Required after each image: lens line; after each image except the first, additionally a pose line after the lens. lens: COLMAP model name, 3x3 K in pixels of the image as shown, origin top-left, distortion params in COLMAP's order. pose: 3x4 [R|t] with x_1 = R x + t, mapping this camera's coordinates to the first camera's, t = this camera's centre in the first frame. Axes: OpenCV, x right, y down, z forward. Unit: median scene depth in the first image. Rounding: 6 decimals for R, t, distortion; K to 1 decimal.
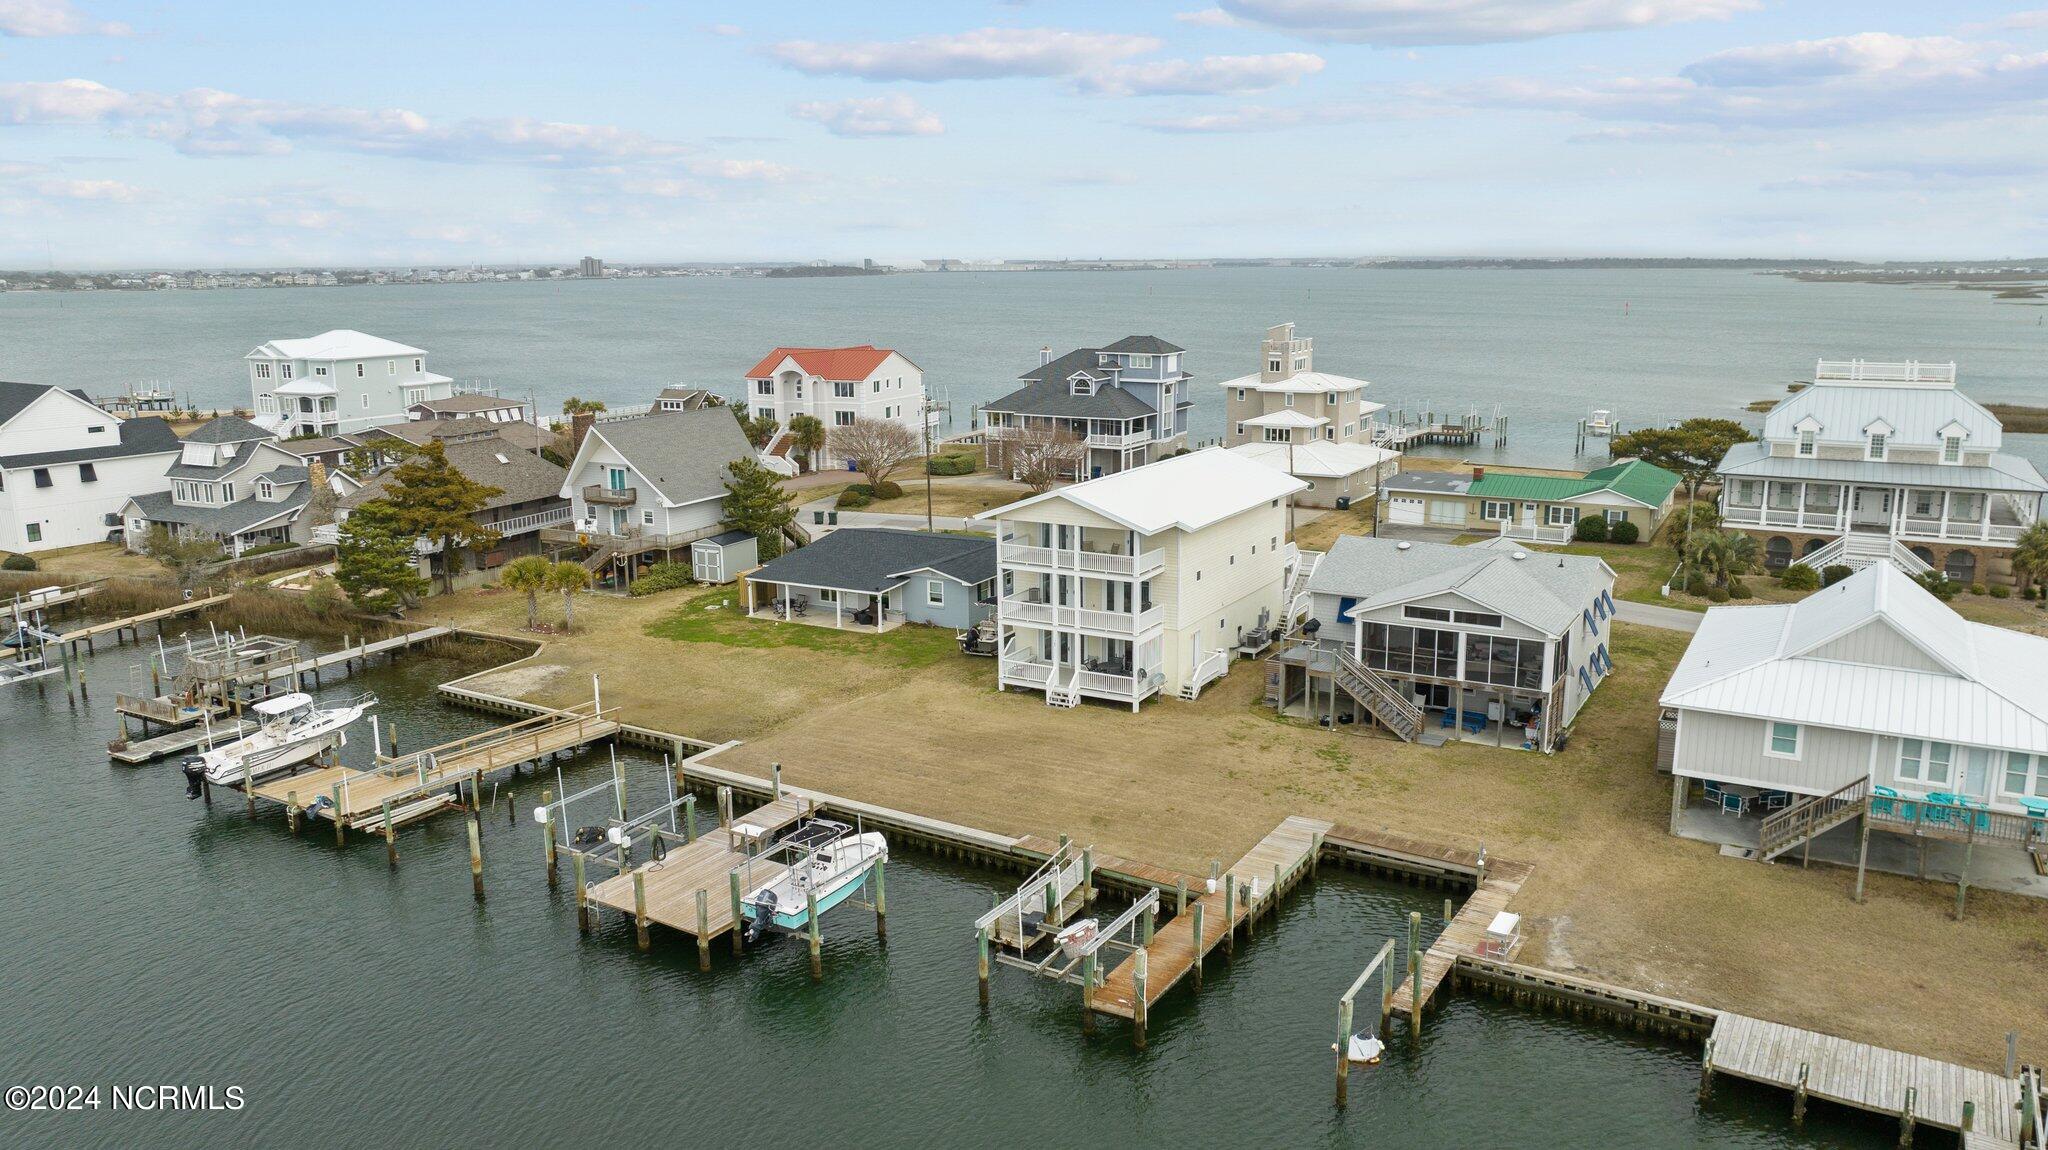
lens RADIAL K [[1498.1, 0, 1012.9], [0, 1498.1, 575.8], [0, 0, 1]] dist [-0.011320, 0.002111]
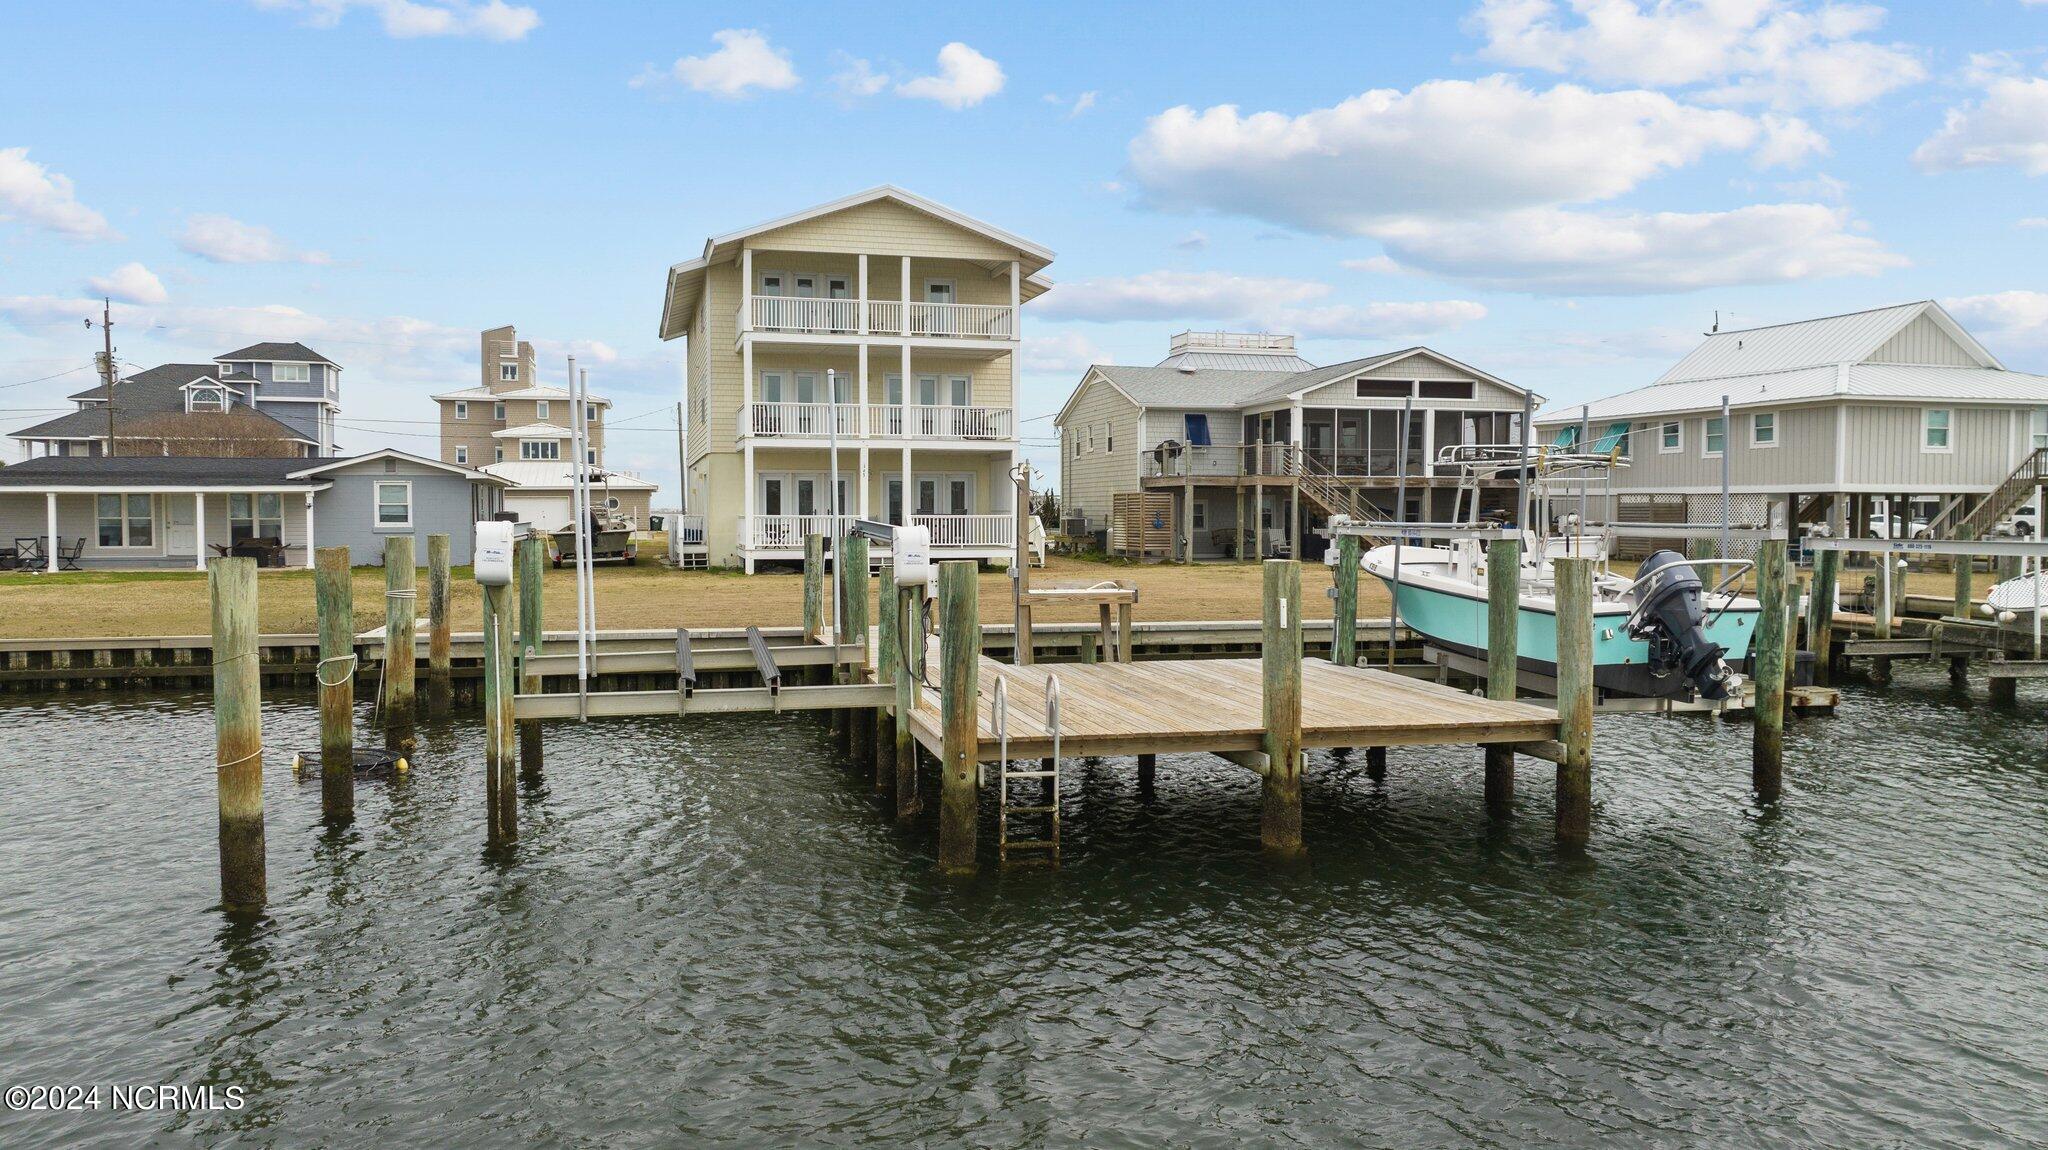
lens RADIAL K [[1459.4, 0, 1024.4], [0, 1459.4, 565.3], [0, 0, 1]] dist [-0.023782, 0.001168]
pose [[0.705702, -0.015864, 0.708331, -0.290551], [0.138384, 0.983580, -0.115842, 0.138707], [-0.694863, 0.179772, 0.696310, 0.530760]]
